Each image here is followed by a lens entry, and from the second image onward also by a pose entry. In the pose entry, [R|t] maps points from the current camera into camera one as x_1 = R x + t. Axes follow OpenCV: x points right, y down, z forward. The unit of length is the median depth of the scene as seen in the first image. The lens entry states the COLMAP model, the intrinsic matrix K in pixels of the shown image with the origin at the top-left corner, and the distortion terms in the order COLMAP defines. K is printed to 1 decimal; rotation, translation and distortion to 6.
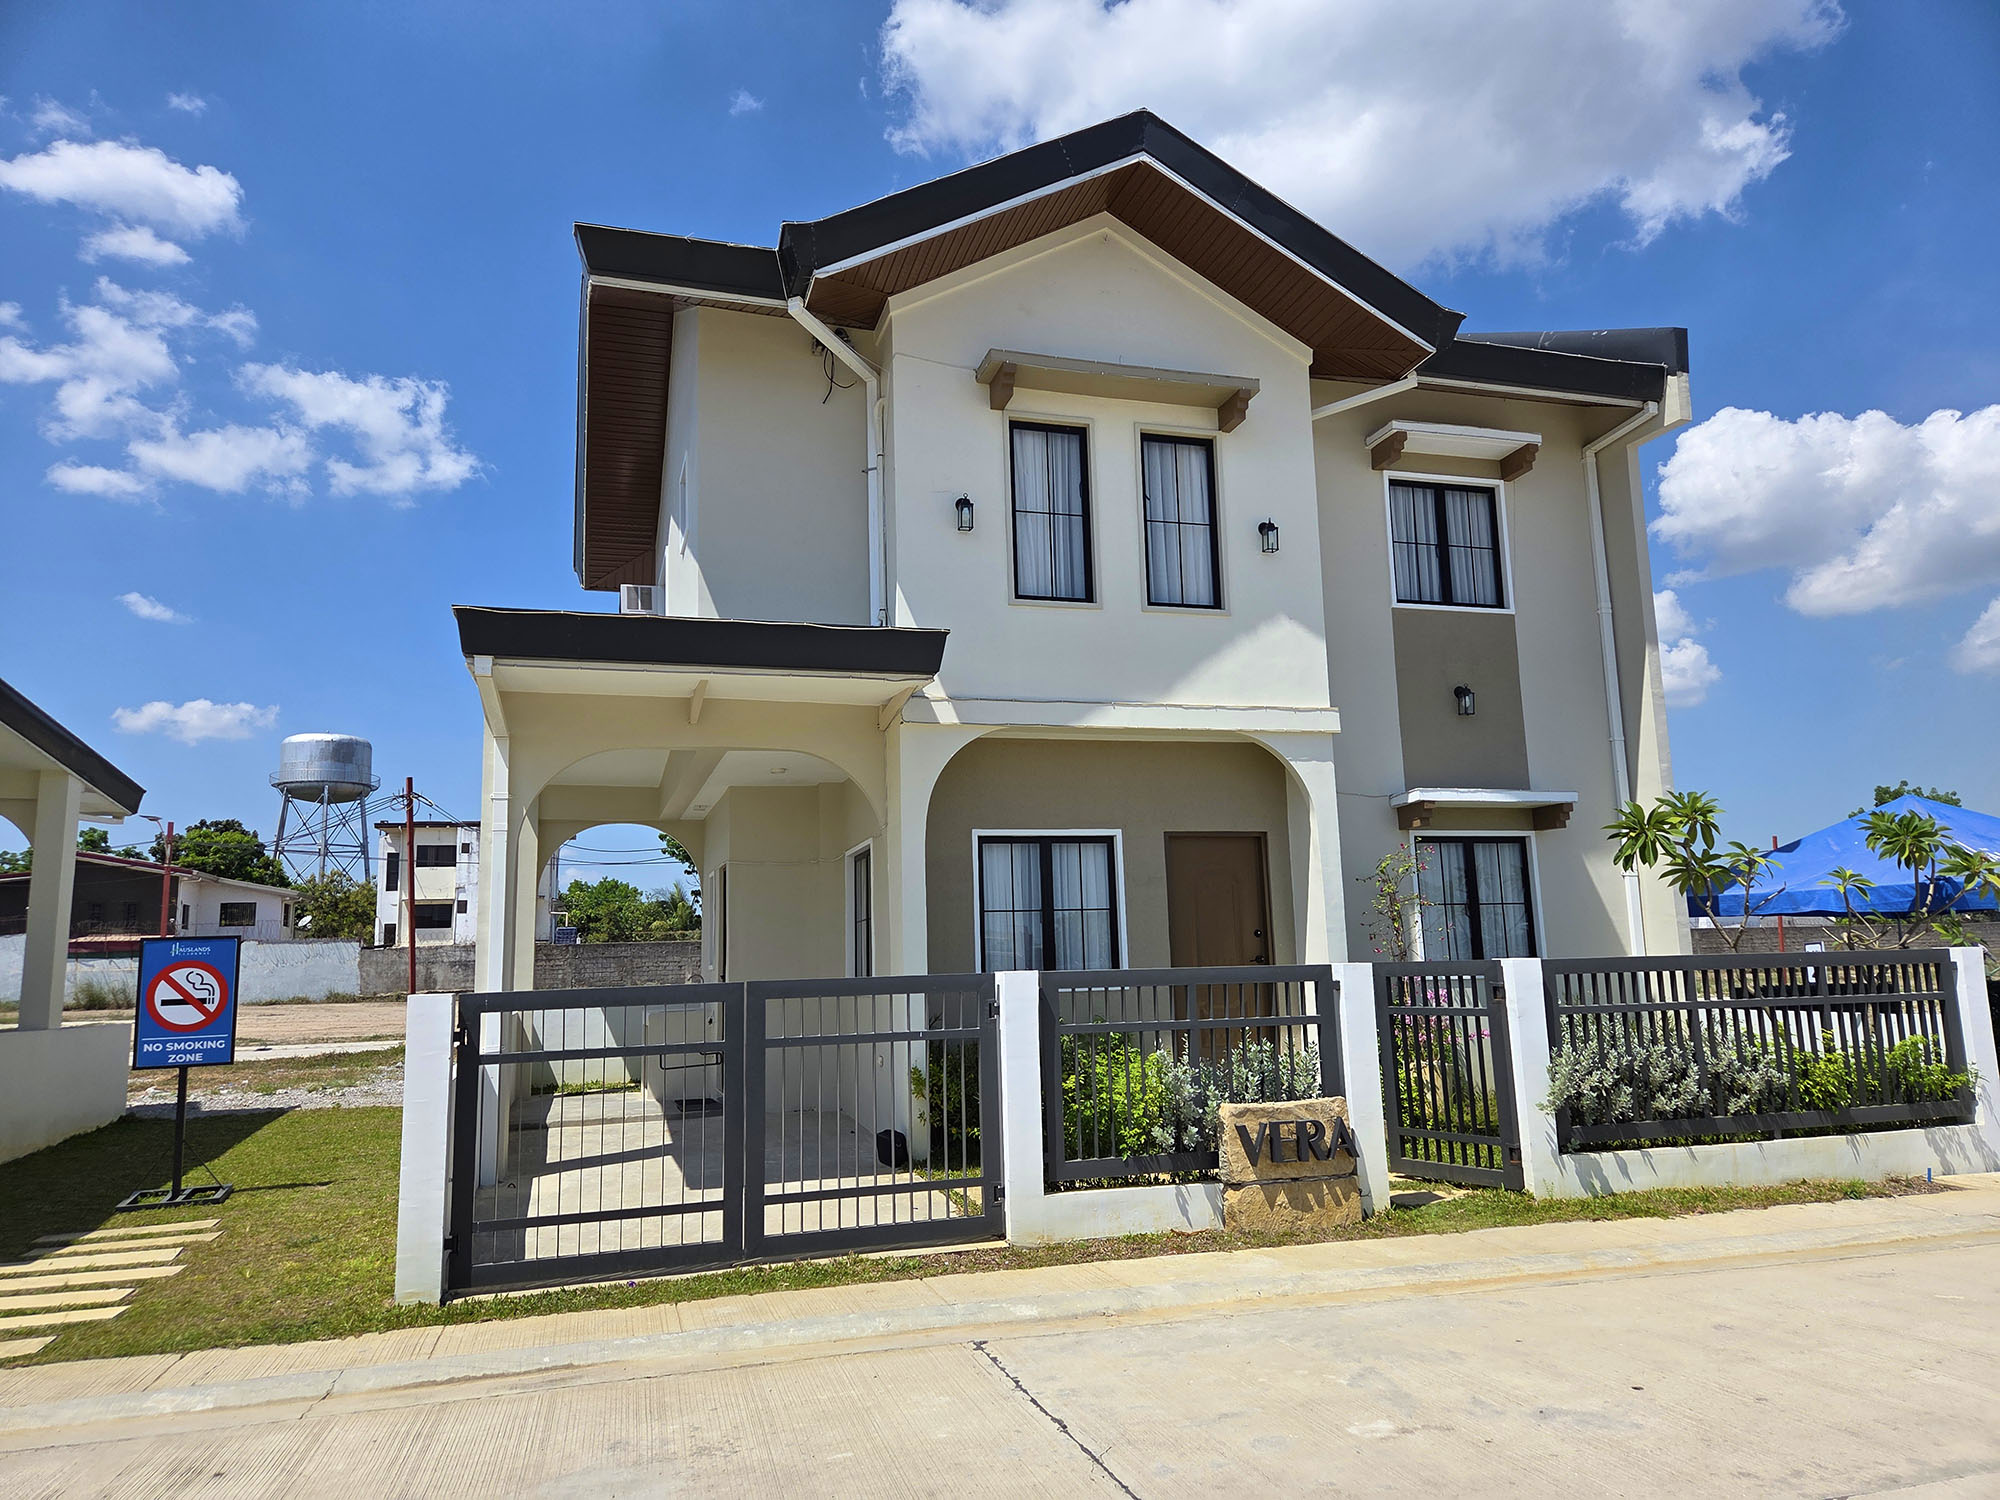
lens RADIAL K [[1325.6, 0, 1006.9], [0, 1325.6, 749.1], [0, 0, 1]] dist [0.061516, 0.001128]
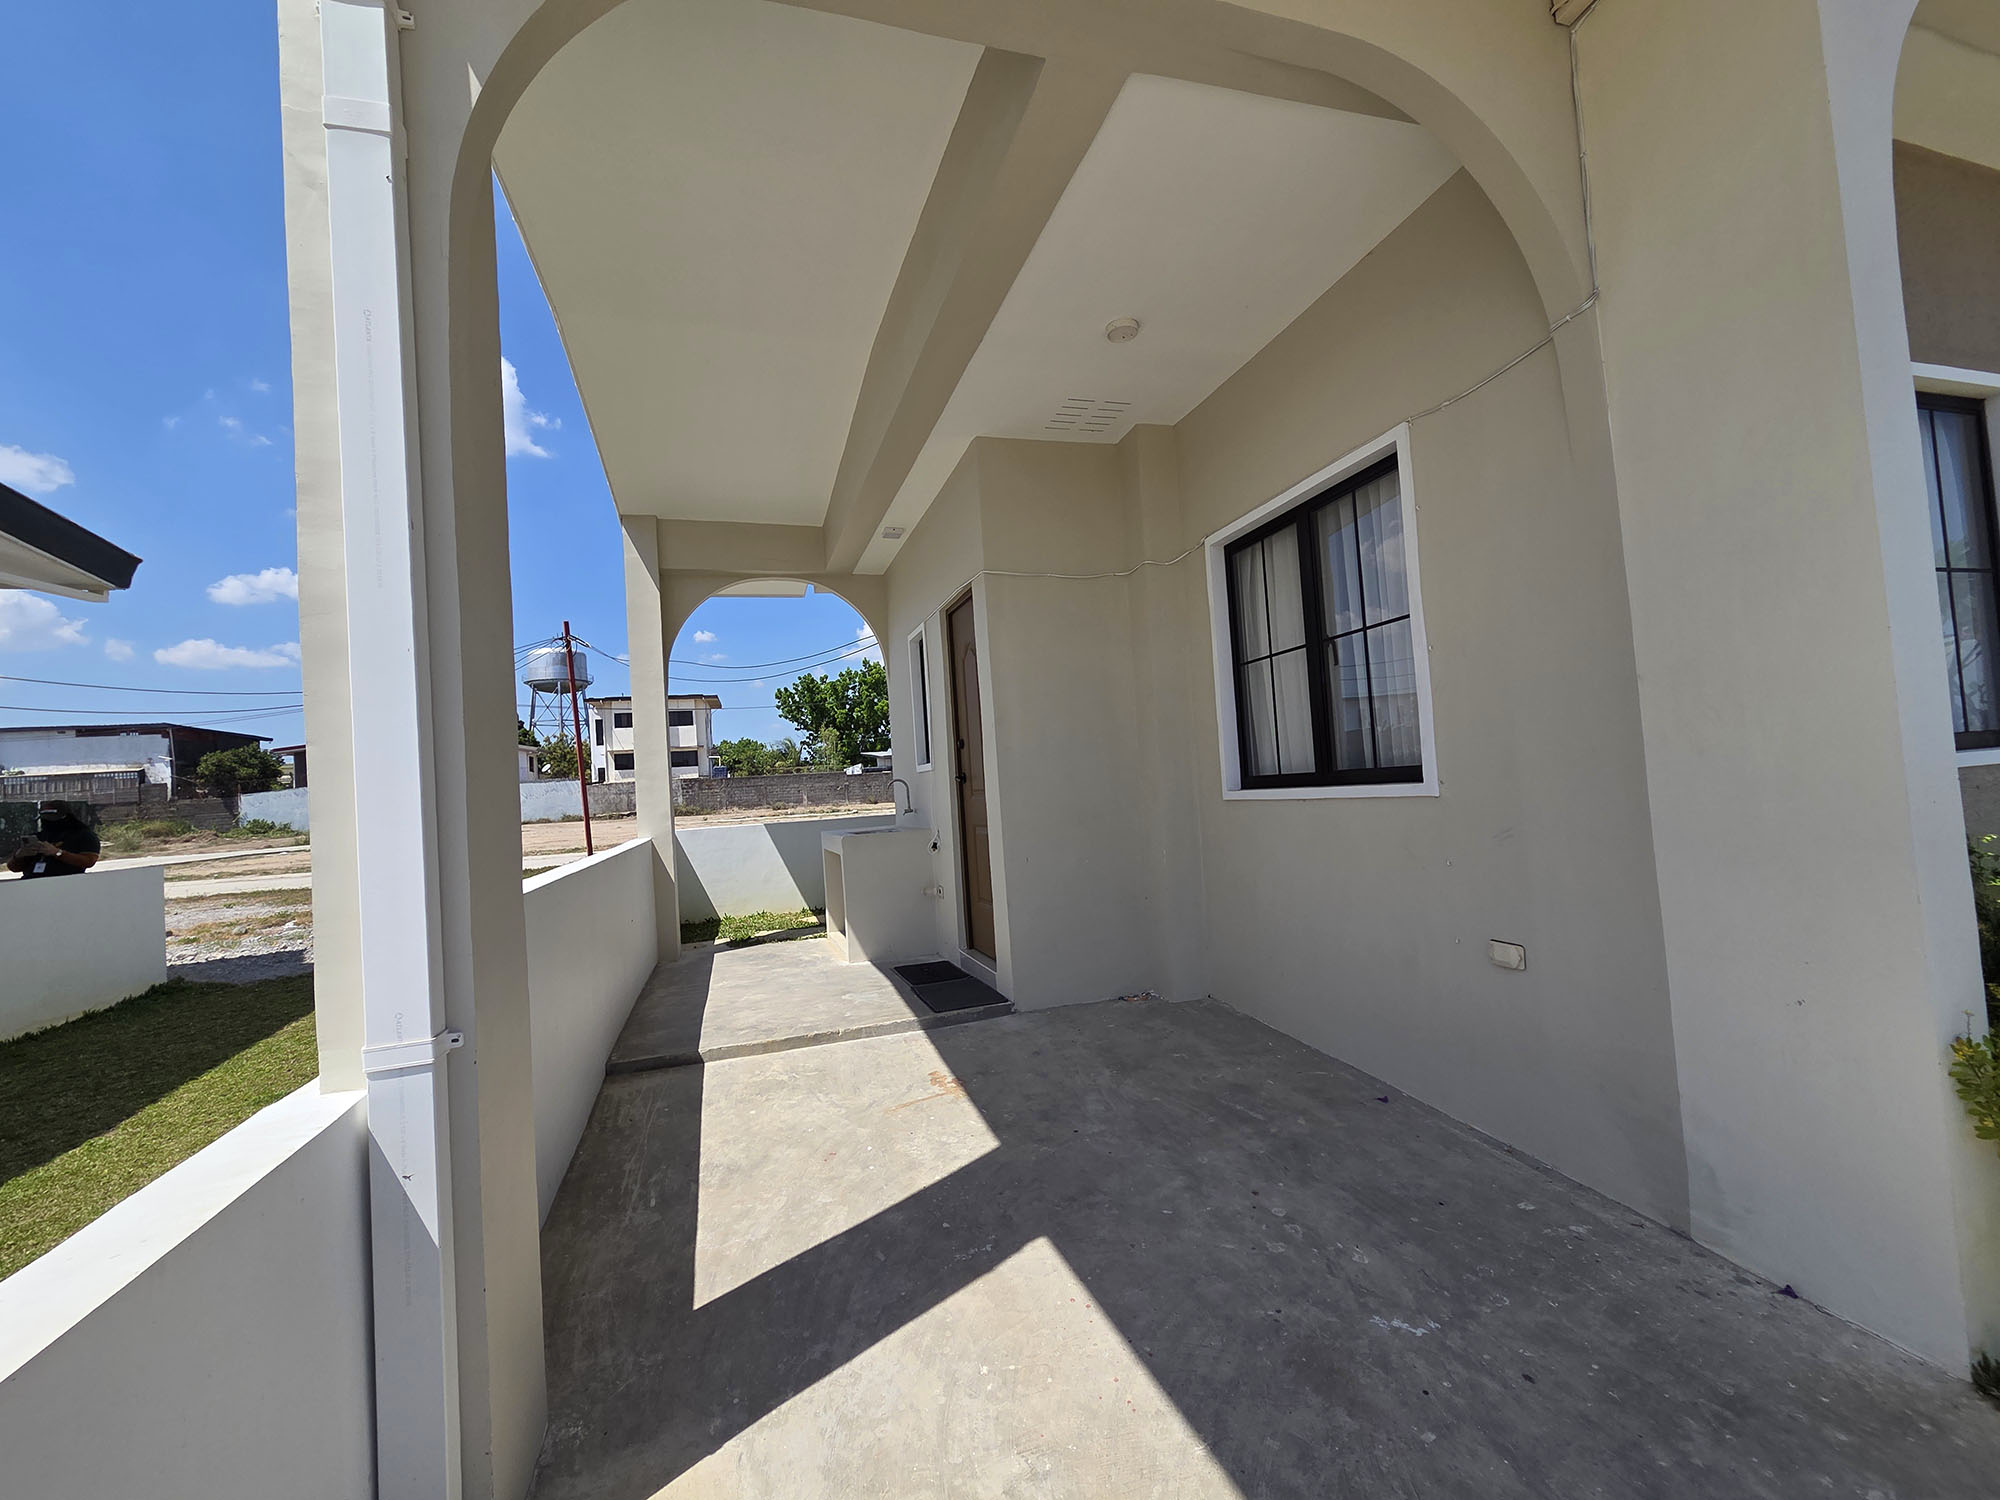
lens RADIAL K [[812.7, 0, 994.1], [0, 812.7, 752.7], [0, 0, 1]] dist [0.004431, 0.000435]
pose [[0.999336, -0.035316, 0.009016, -0.034239], [0.033969, 0.992082, 0.120908, 0.019312], [-0.013214, -0.120522, 0.992623, 0.105476]]
